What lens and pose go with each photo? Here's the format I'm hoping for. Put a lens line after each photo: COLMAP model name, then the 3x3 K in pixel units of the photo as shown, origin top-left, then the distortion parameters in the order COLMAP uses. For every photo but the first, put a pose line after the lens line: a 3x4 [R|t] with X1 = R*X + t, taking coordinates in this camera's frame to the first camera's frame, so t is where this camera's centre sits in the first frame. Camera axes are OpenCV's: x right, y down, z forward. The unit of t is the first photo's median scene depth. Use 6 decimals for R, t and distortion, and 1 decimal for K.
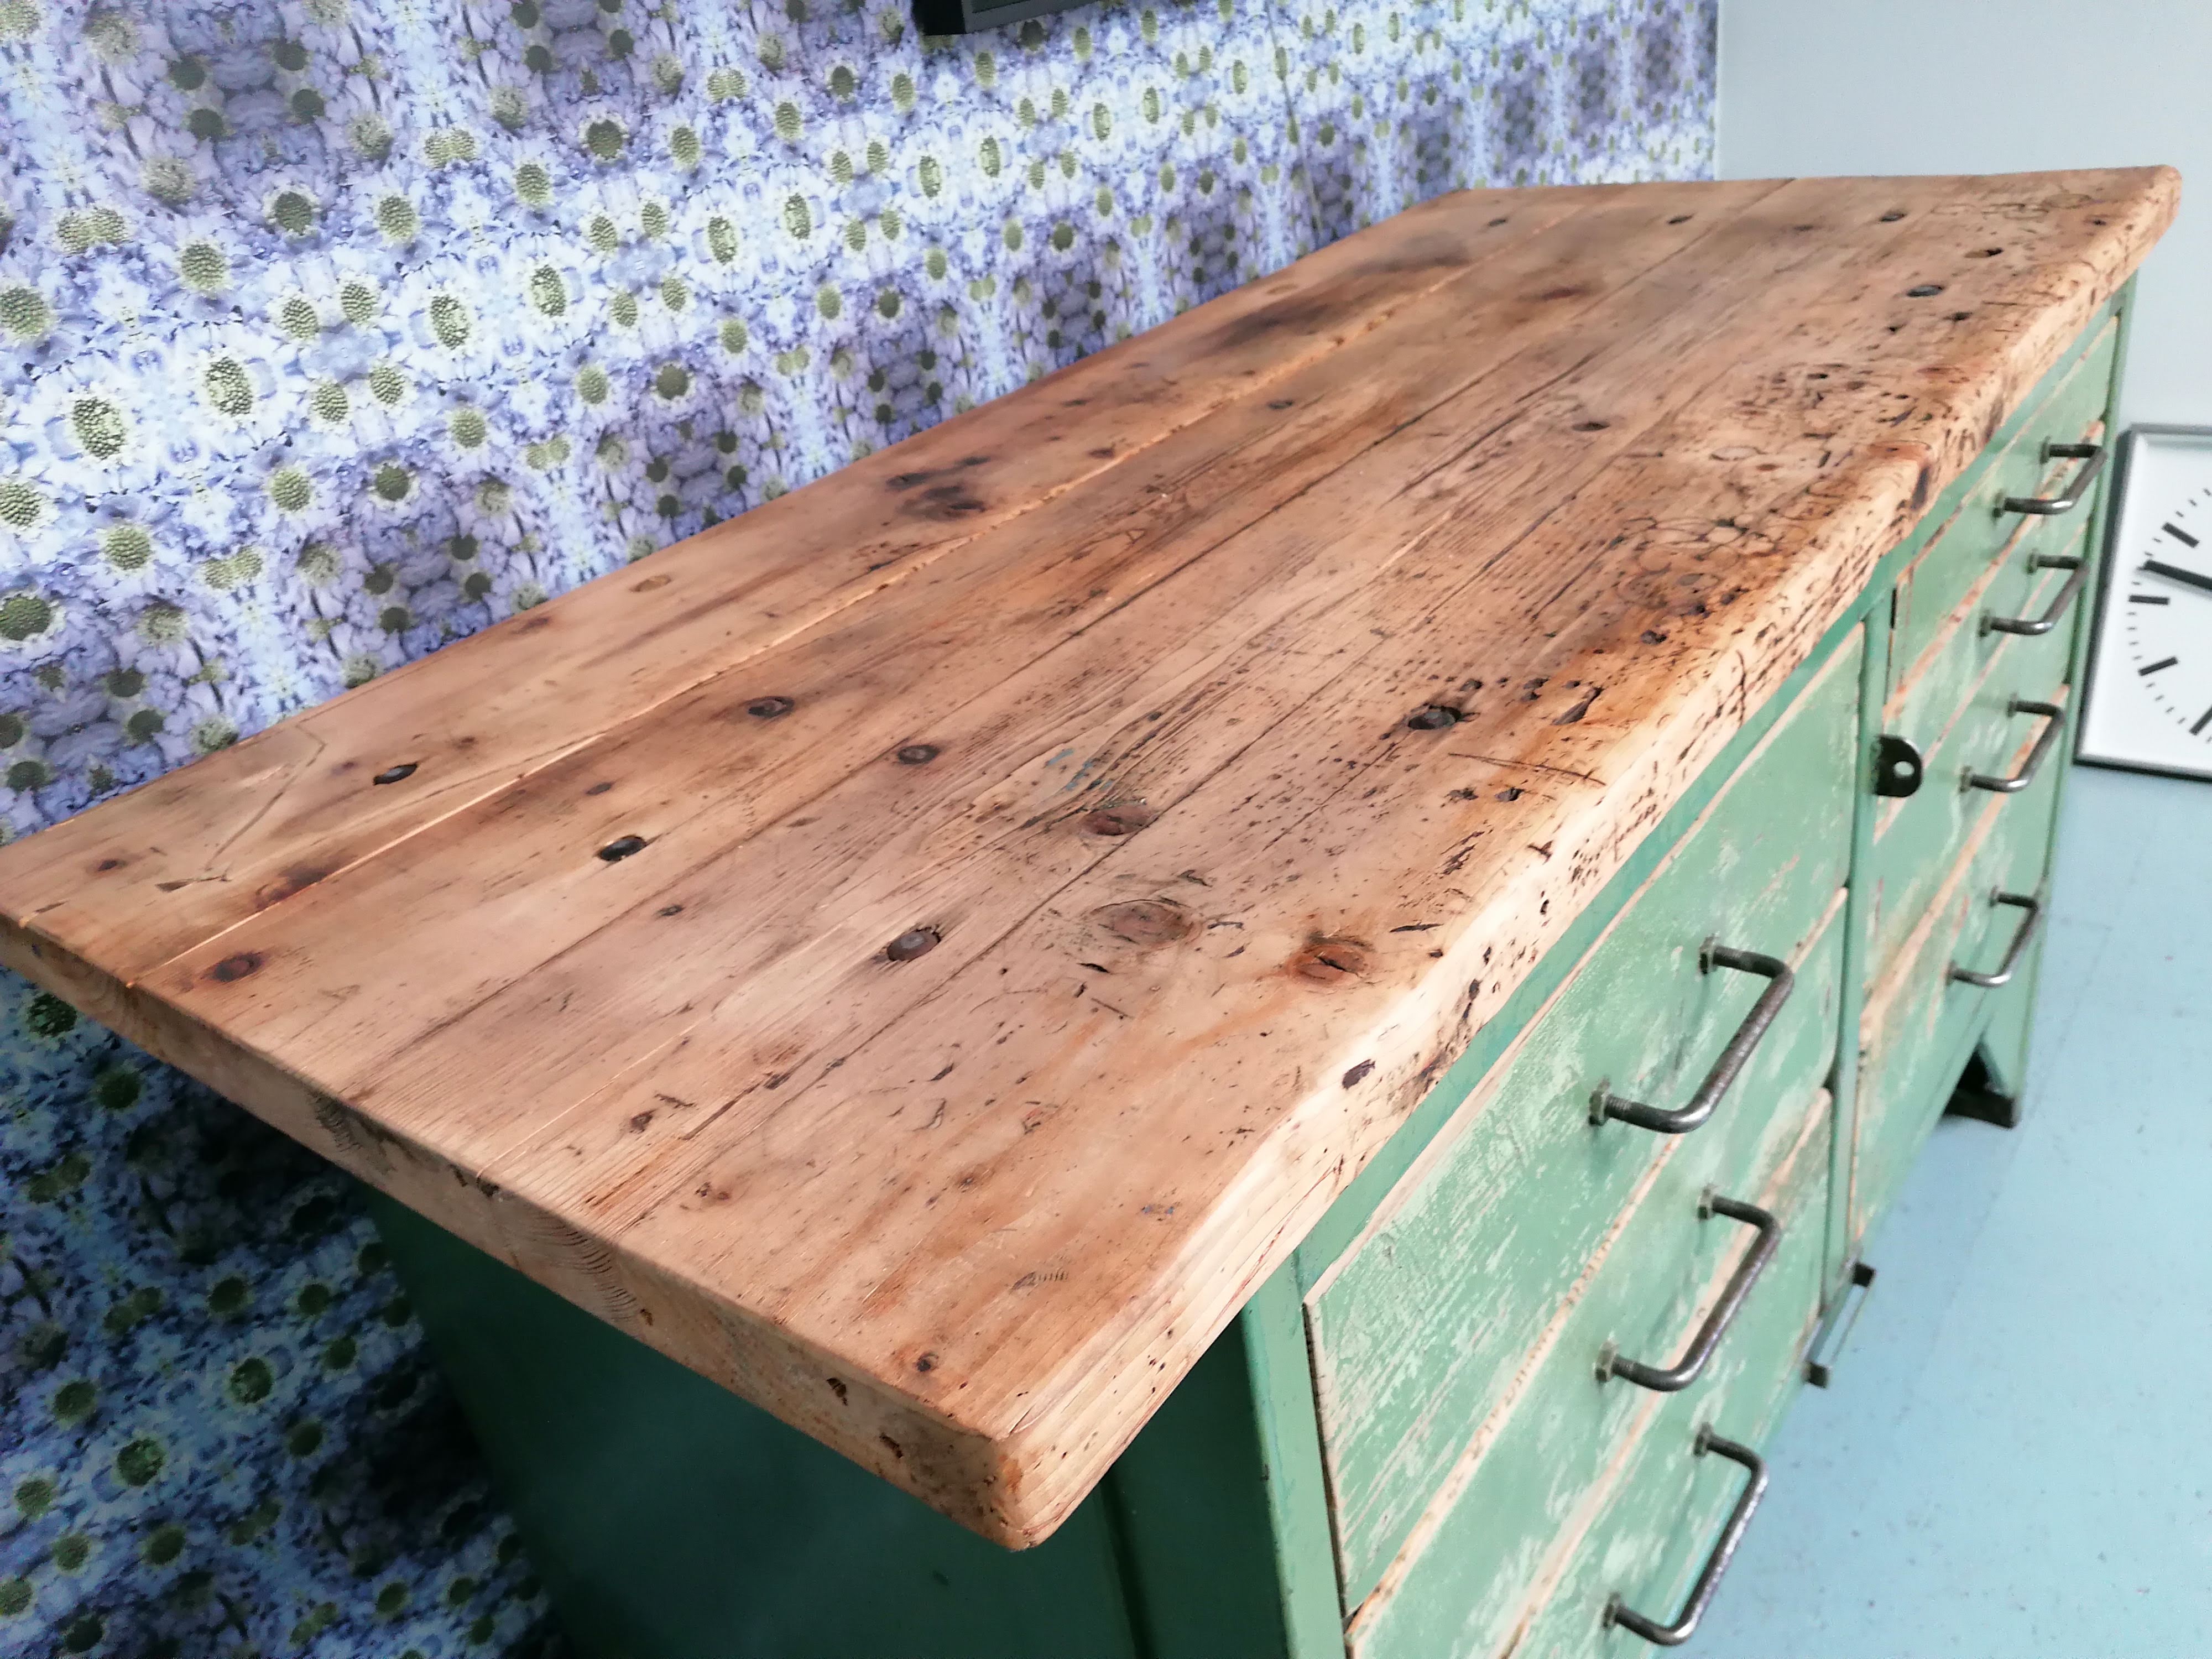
lens RADIAL K [[1670.0, 0, 1111.3], [0, 1670.0, 816.8], [0, 0, 1]] dist [0.110575, -0.149873]
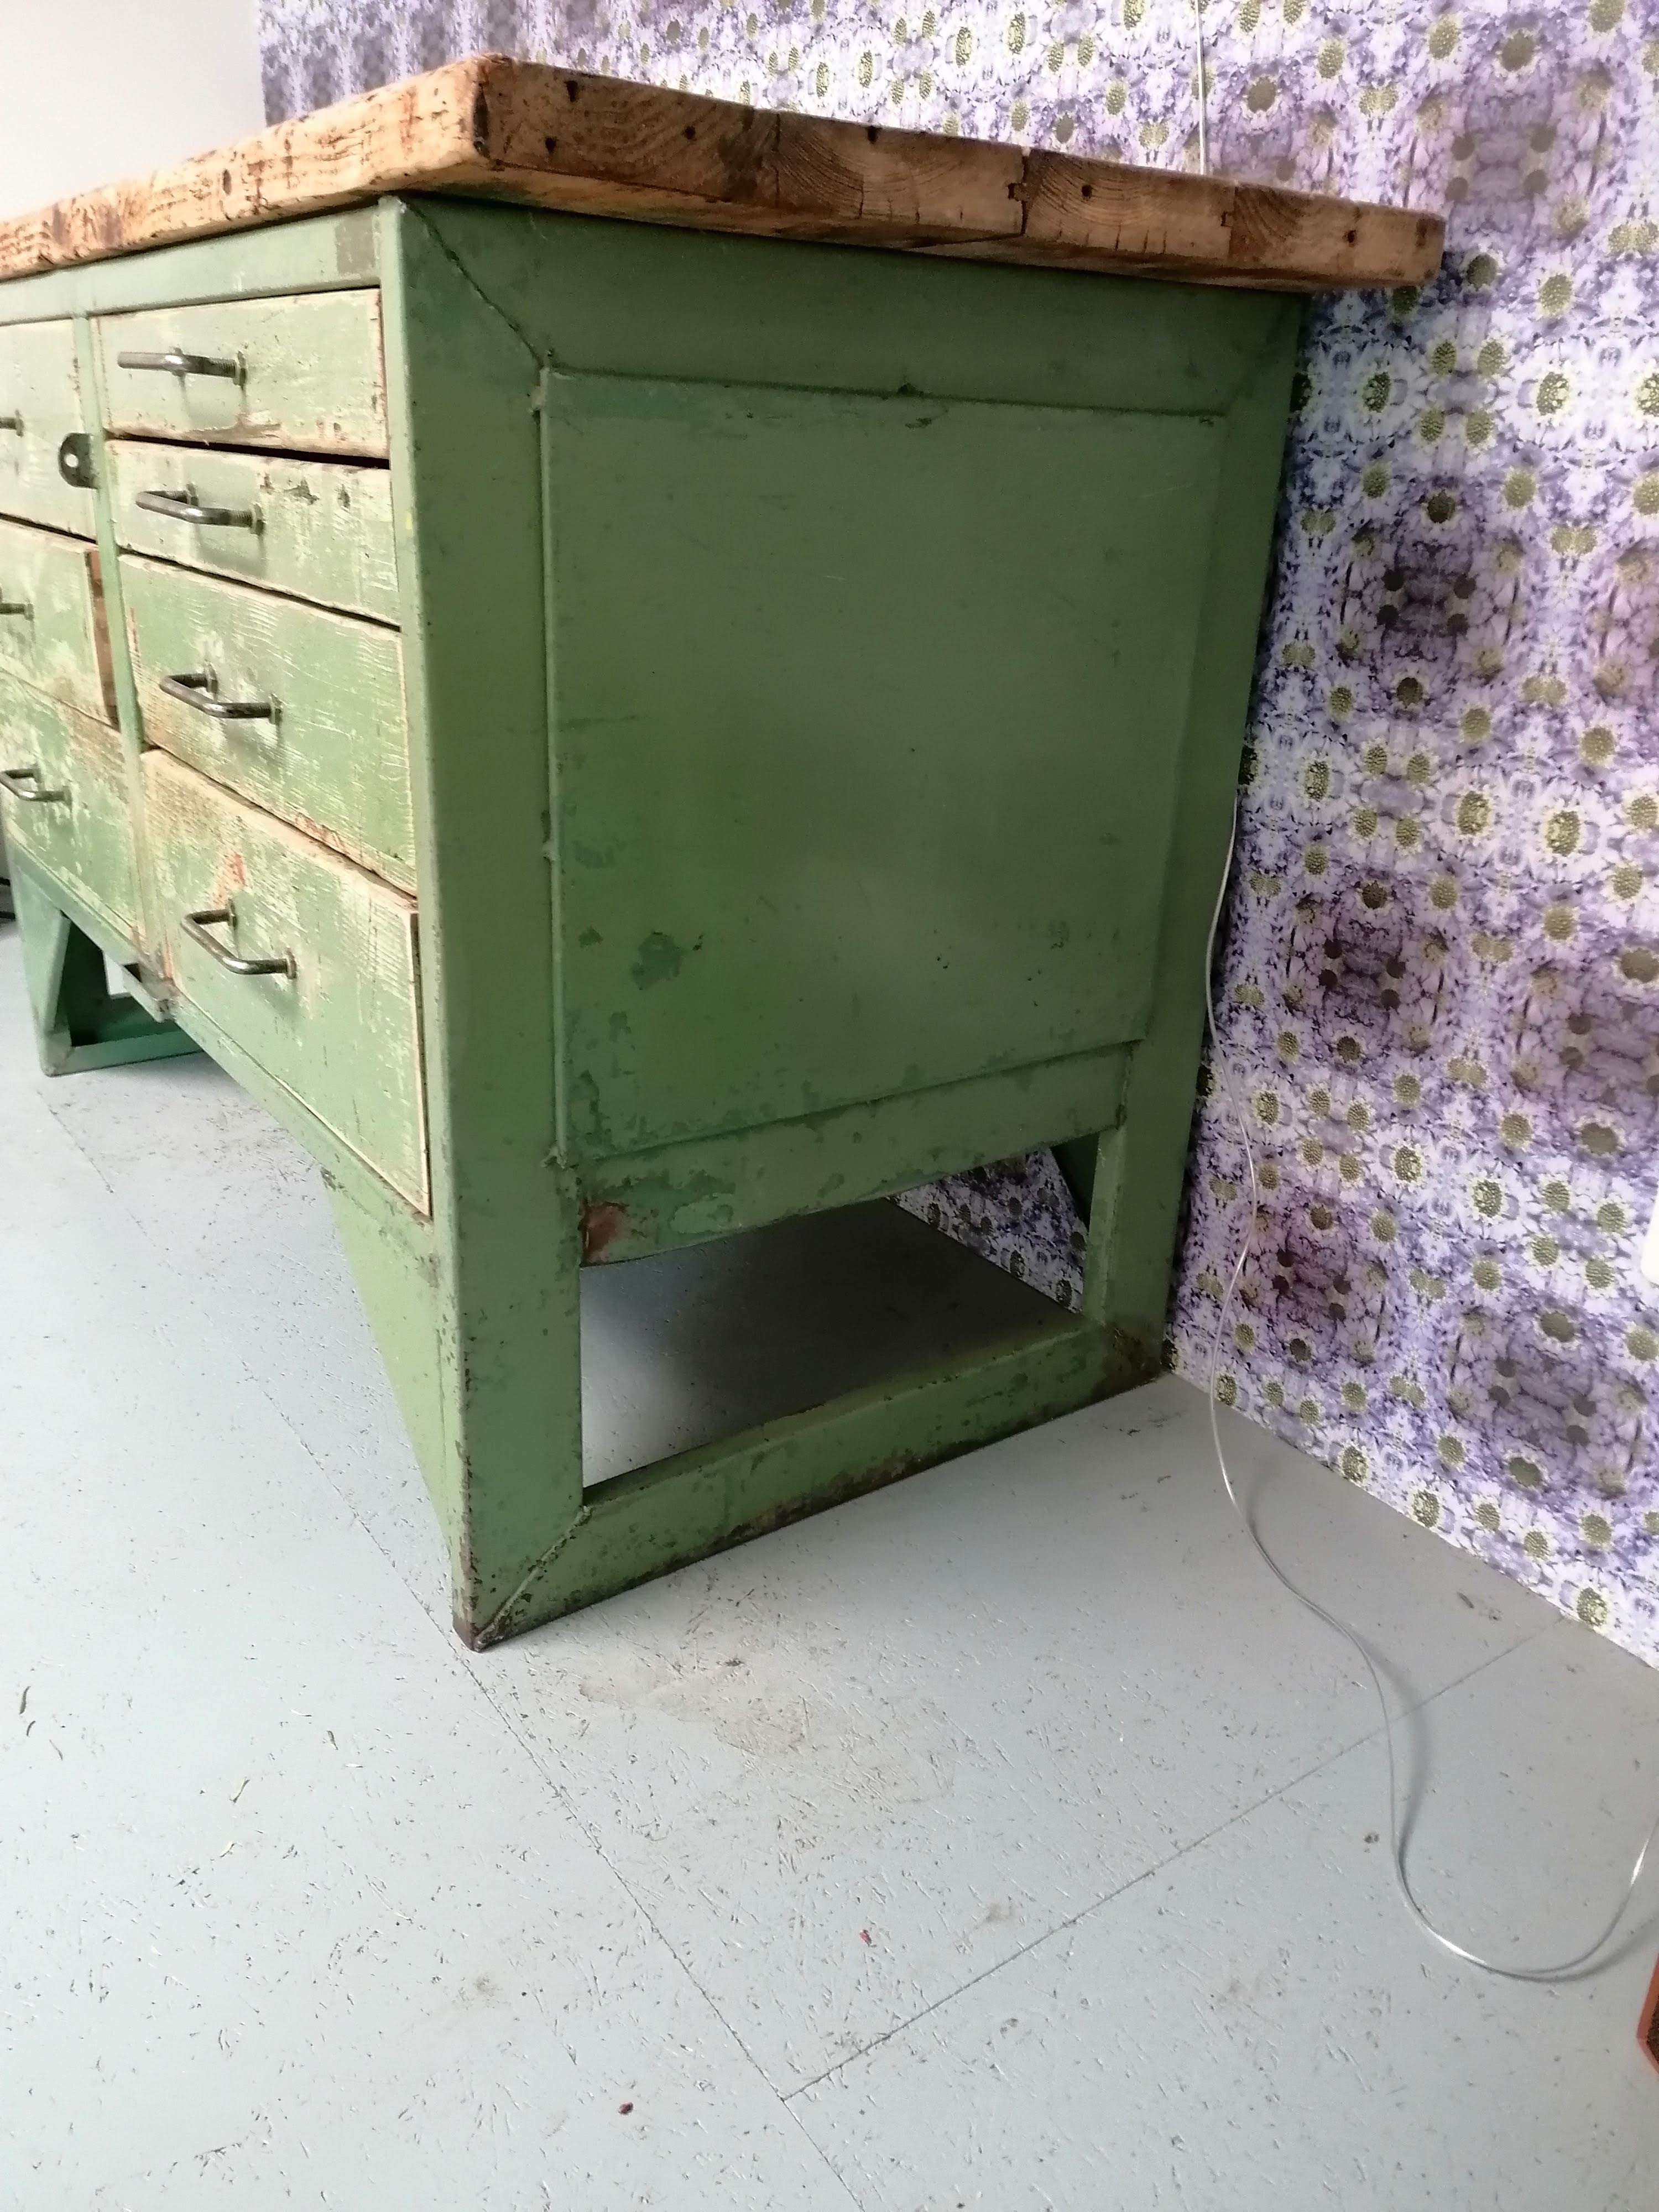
lens RADIAL K [[1670.0, 0, 830.0], [0, 1670.0, 1112.5], [0, 0, 1]] dist [0.110575, -0.149873]
pose [[-0.296368, 0.477500, -0.827140, 1.662220], [-0.452139, 0.692707, 0.561897, -0.706123], [0.841271, 0.540510, 0.010600, 1.772738]]
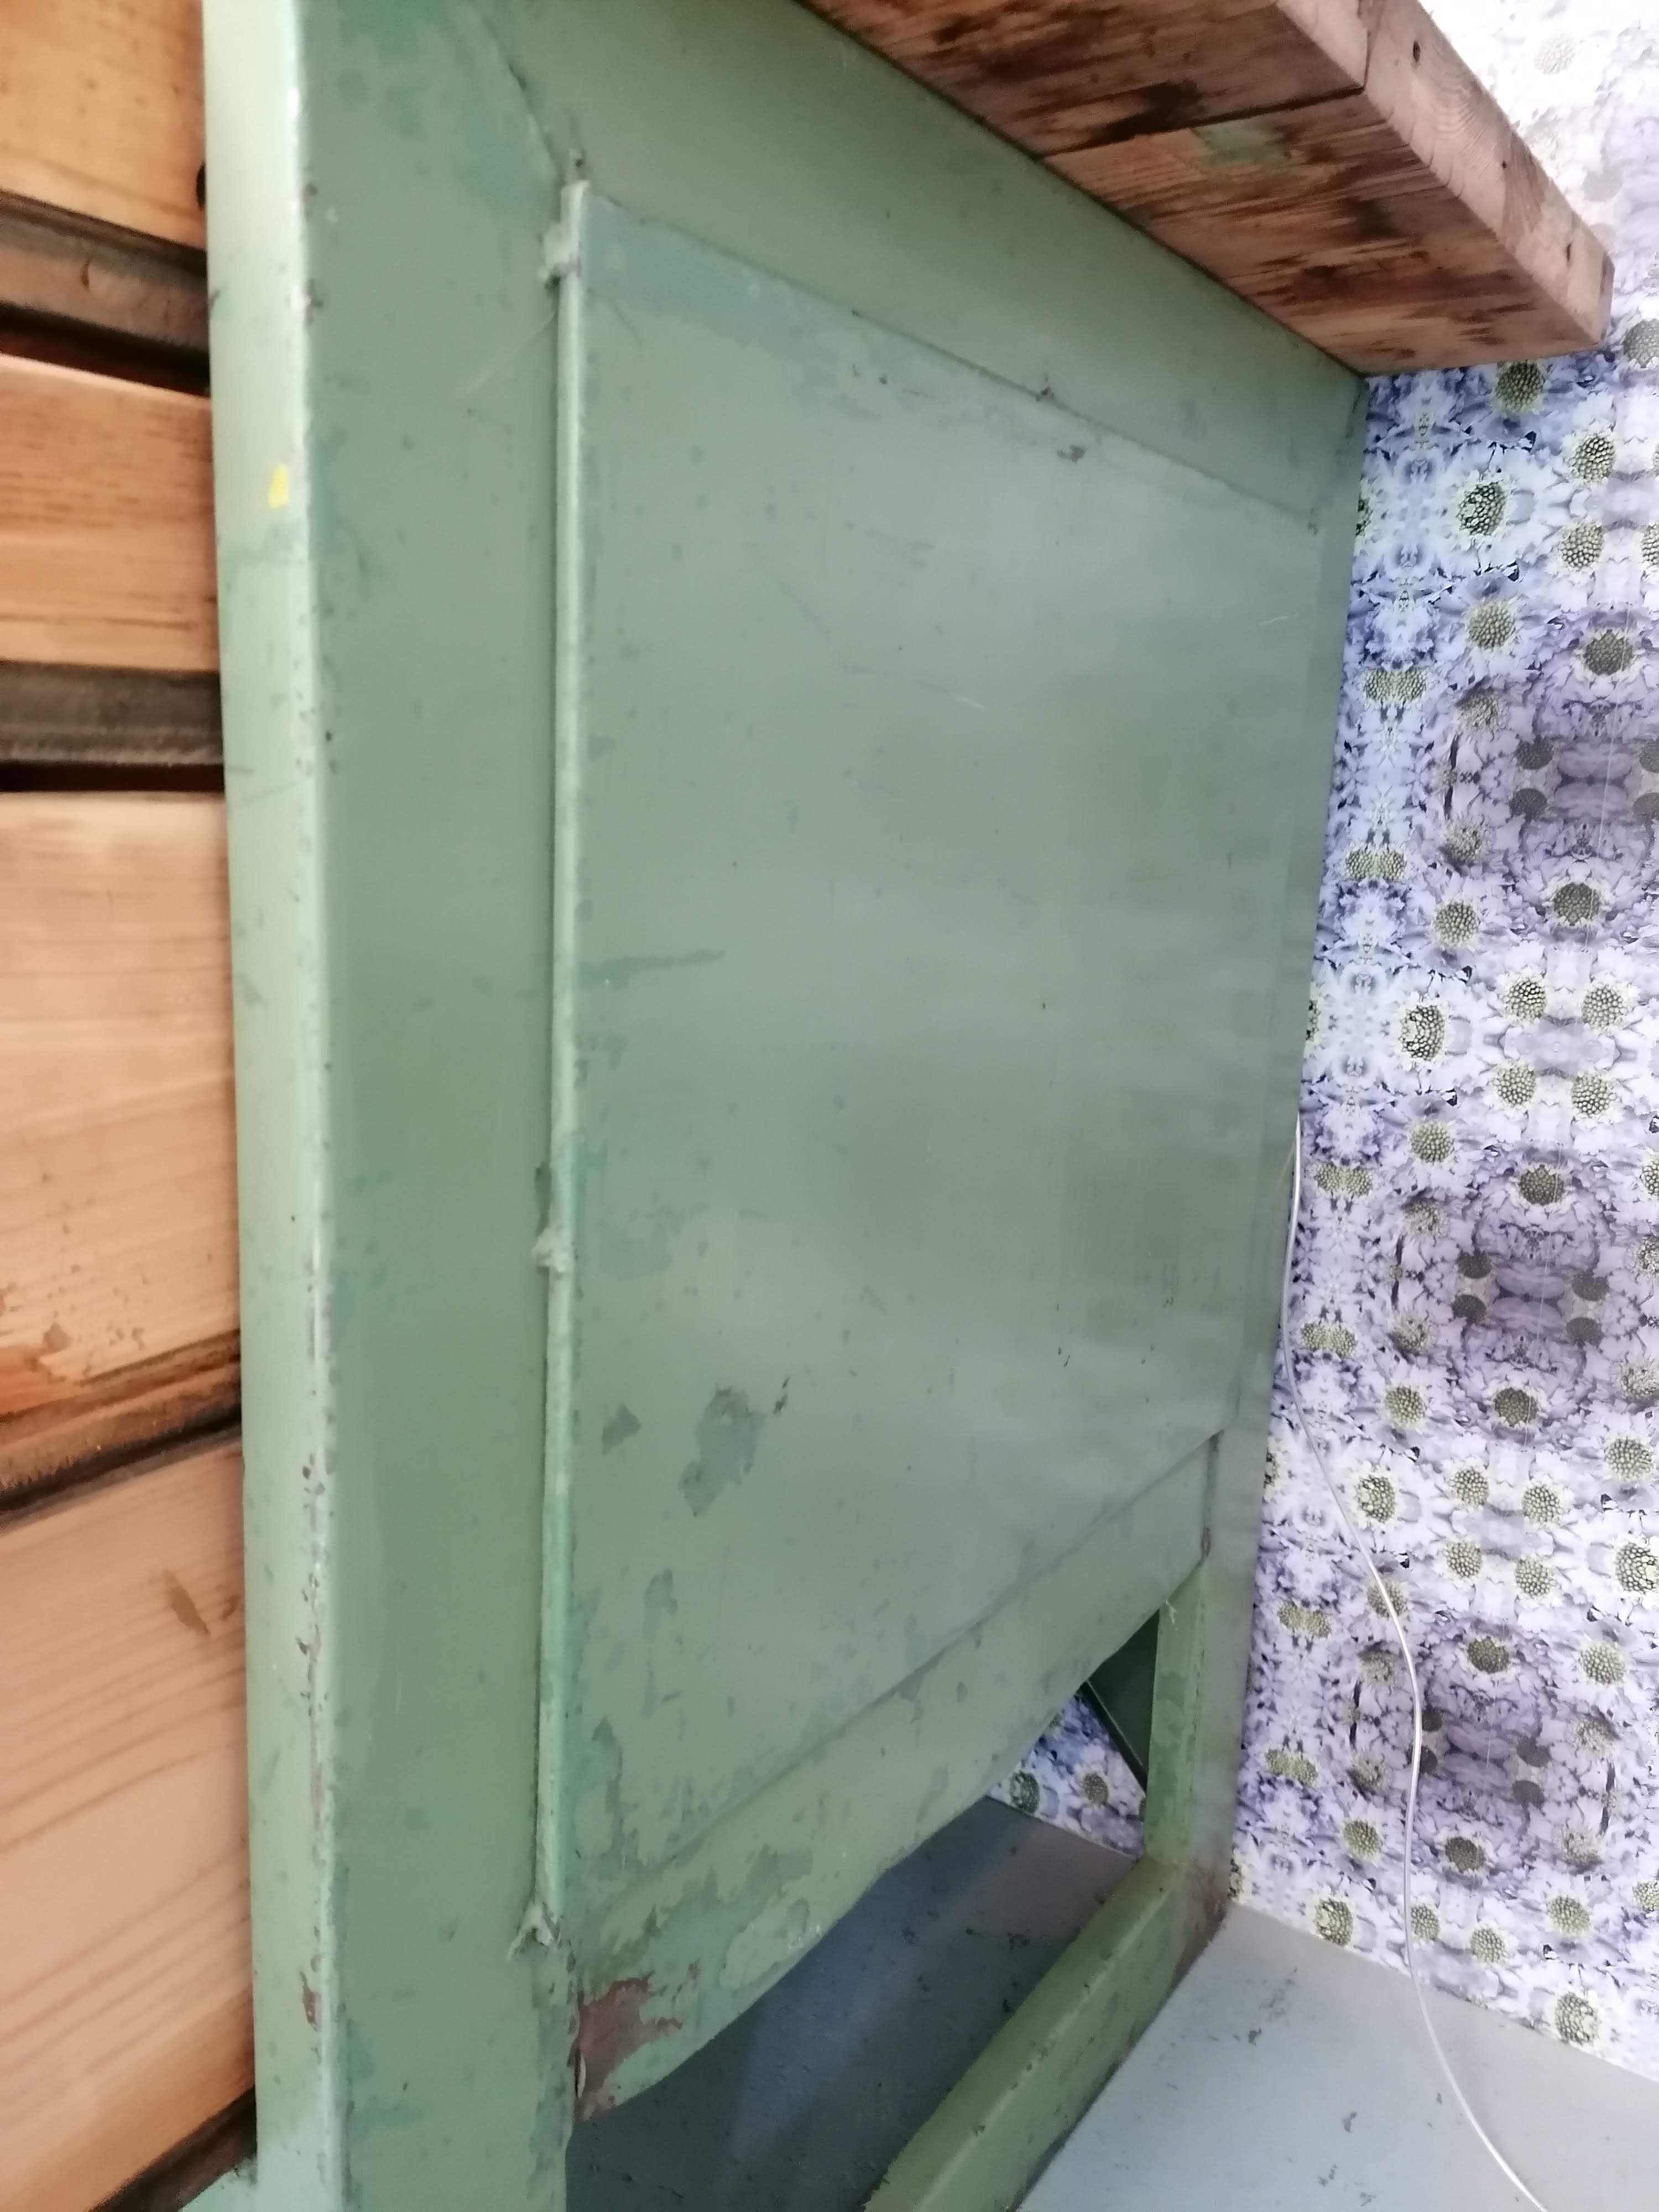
lens RADIAL K [[1670.0, 0, 833.6], [0, 1670.0, 1106.3], [0, 0, 1]] dist [0.110575, -0.149873]
pose [[0.041290, 0.333698, -0.941775, 1.227758], [-0.515138, 0.814752, 0.266105, -0.371562], [0.856112, 0.474157, 0.205541, 1.517847]]
